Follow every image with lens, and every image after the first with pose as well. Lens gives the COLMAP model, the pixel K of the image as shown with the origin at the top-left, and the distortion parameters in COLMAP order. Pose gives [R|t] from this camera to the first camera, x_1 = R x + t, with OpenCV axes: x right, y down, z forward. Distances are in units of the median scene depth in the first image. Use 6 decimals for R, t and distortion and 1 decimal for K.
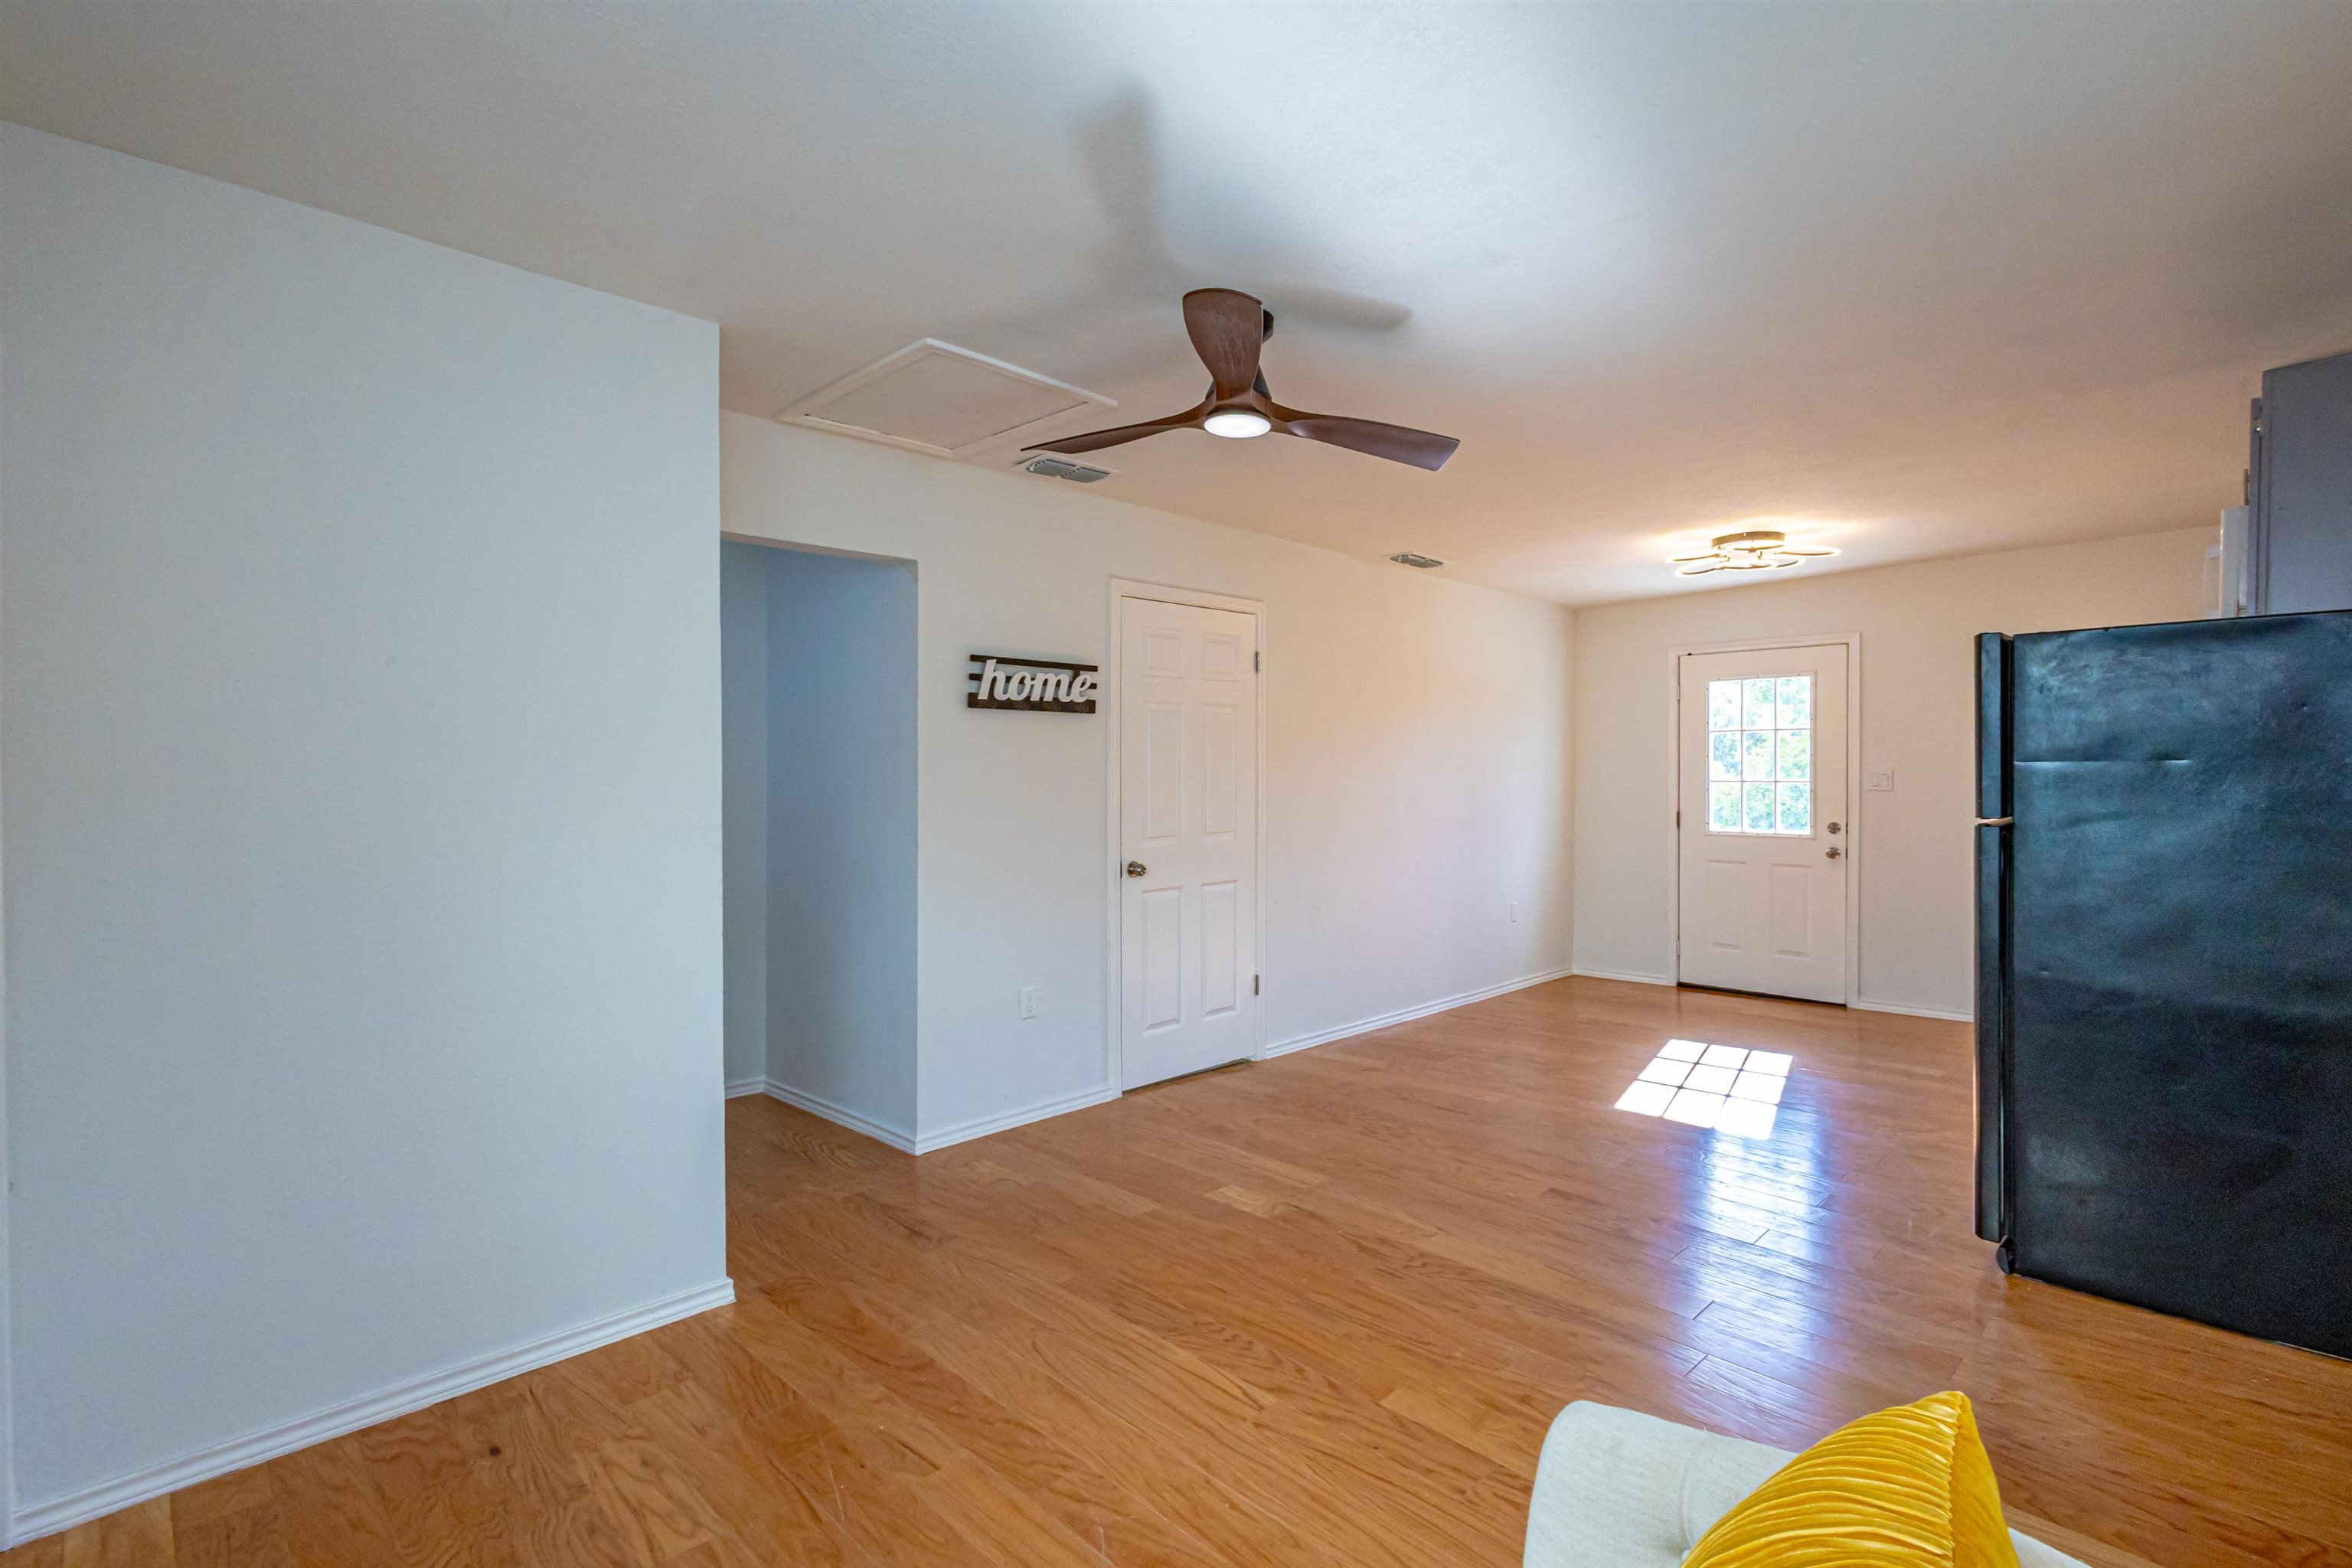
lens RADIAL K [[1084.2, 0, 1191.9], [0, 1084.2, 777.3], [0, 0, 1]] dist [-0.001002, -0.000943]
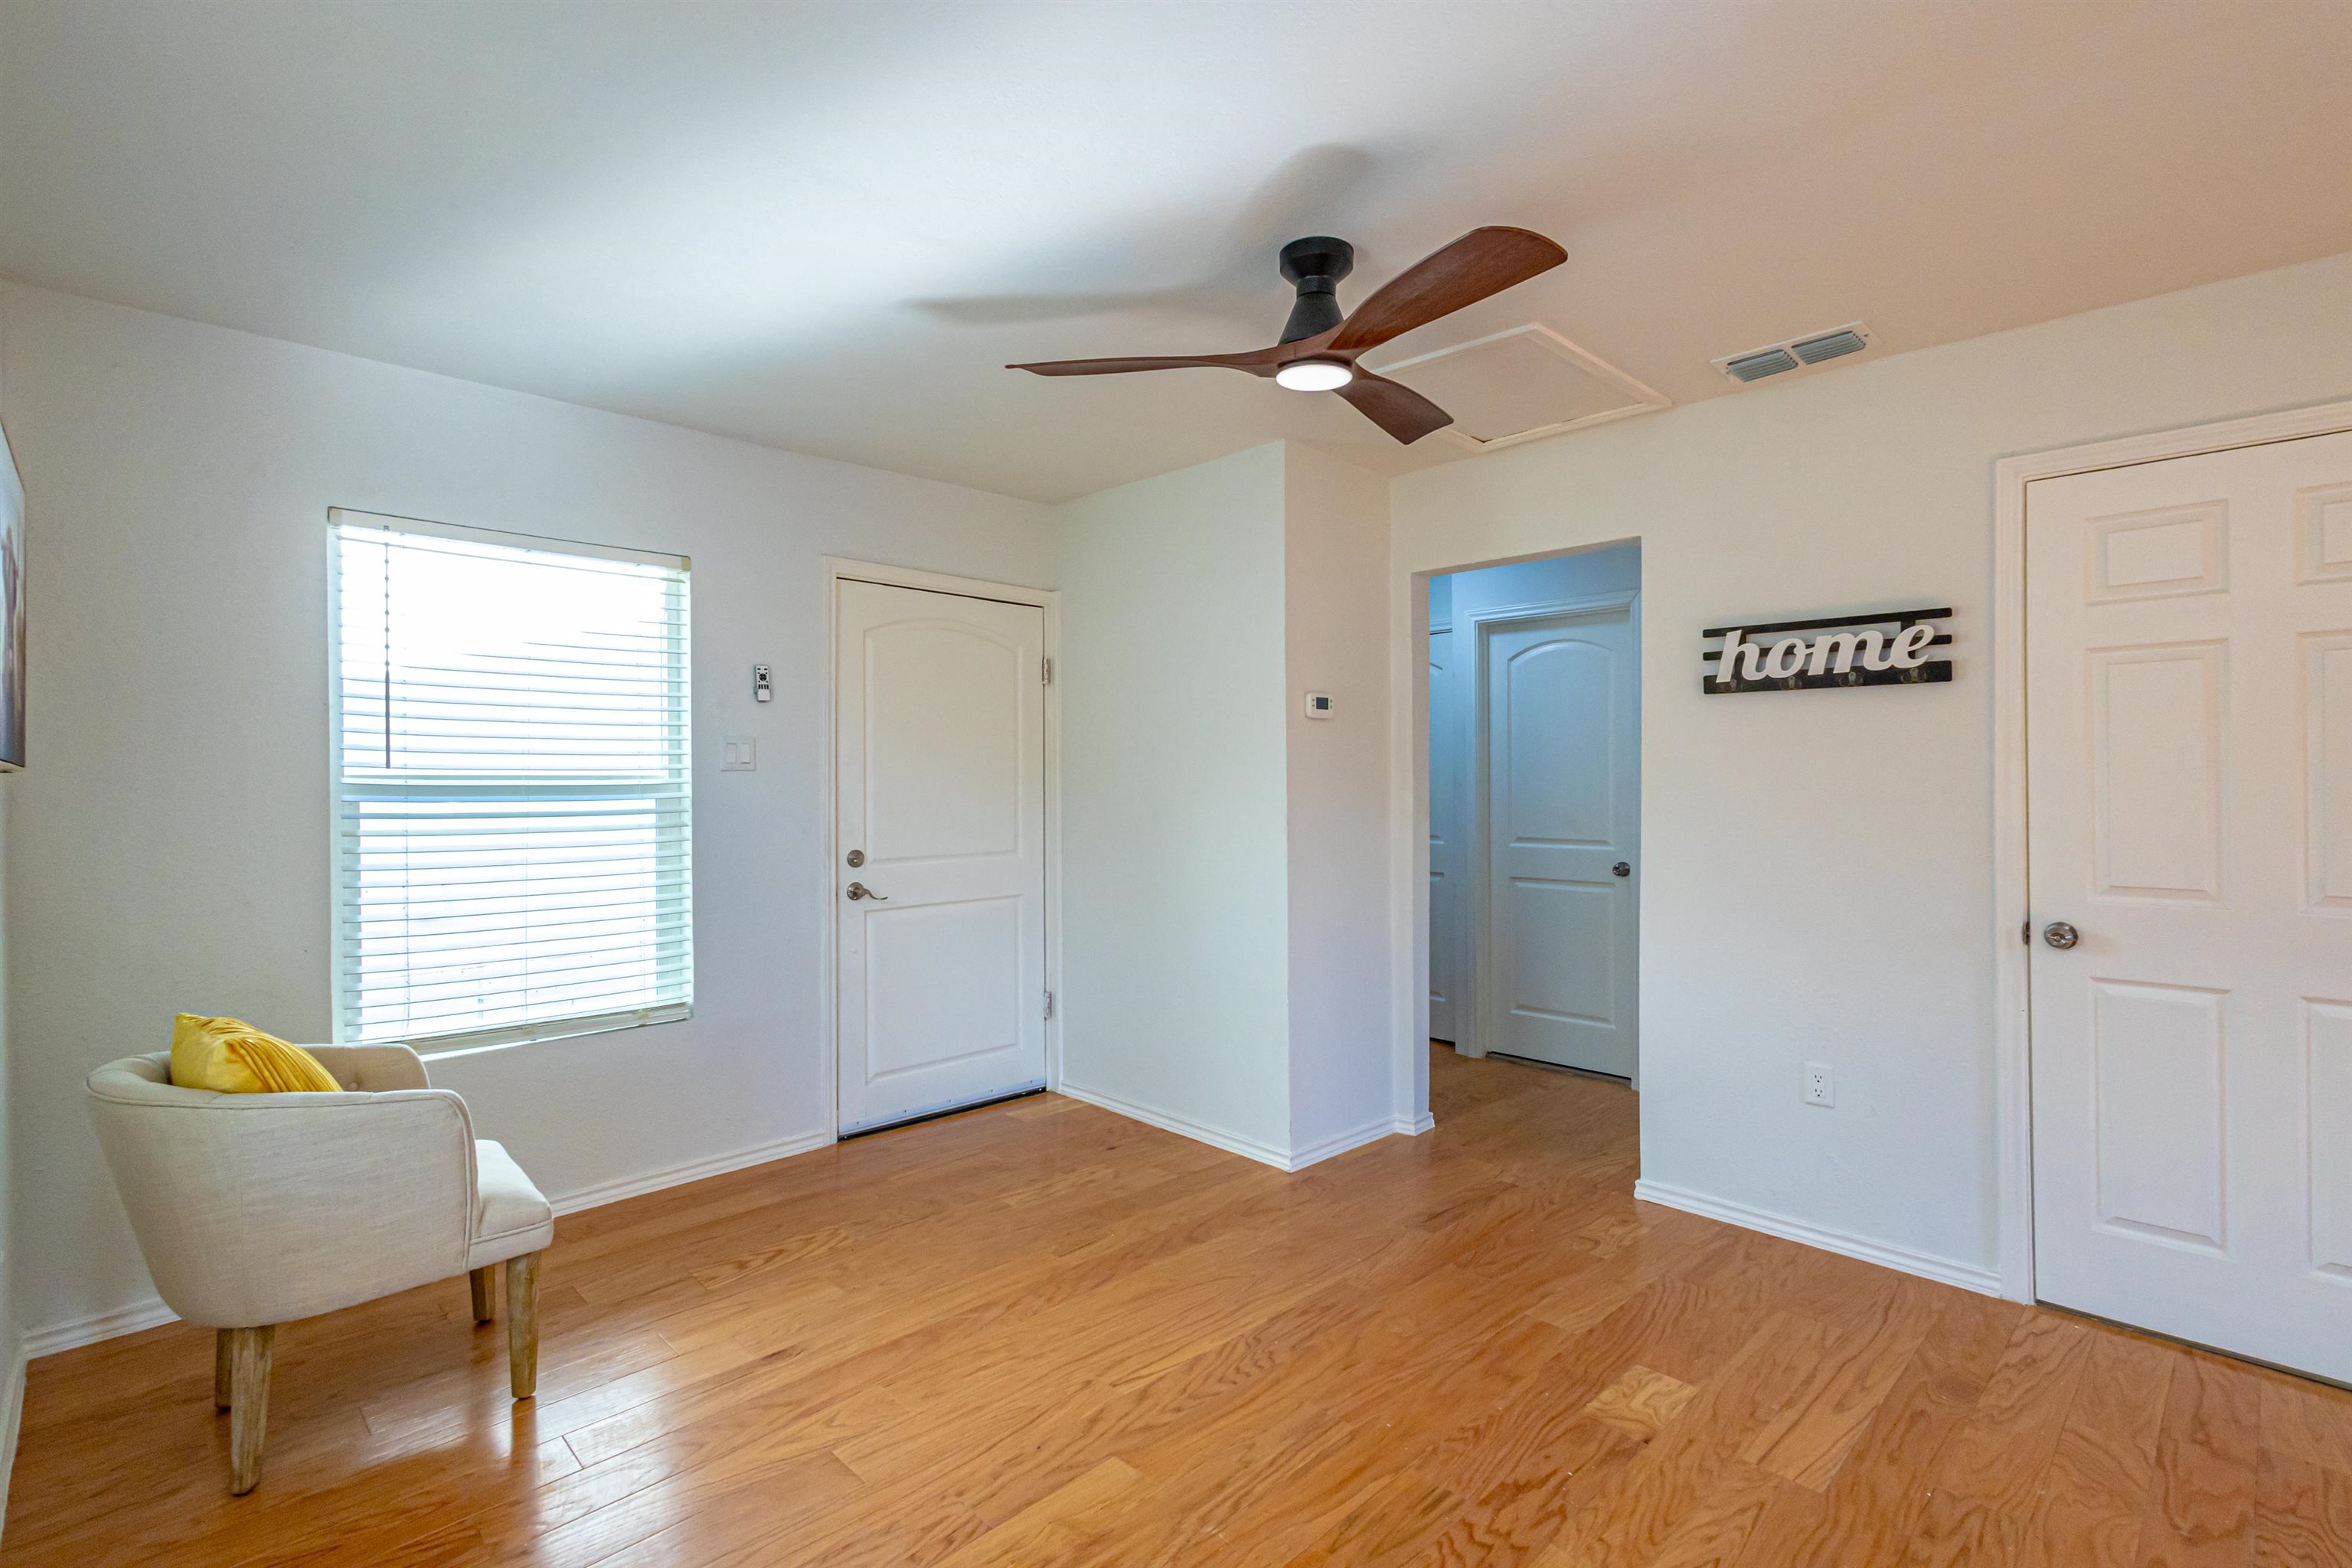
lens RADIAL K [[1084.2, 0, 1192.1], [0, 1084.2, 783.7], [0, 0, 1]] dist [-0.001002, -0.000943]
pose [[-0.002879, 0.007299, -0.999969, 0.622671], [-0.004899, 0.999961, 0.007313, -0.000151], [0.999984, 0.004920, -0.002843, 0.610670]]
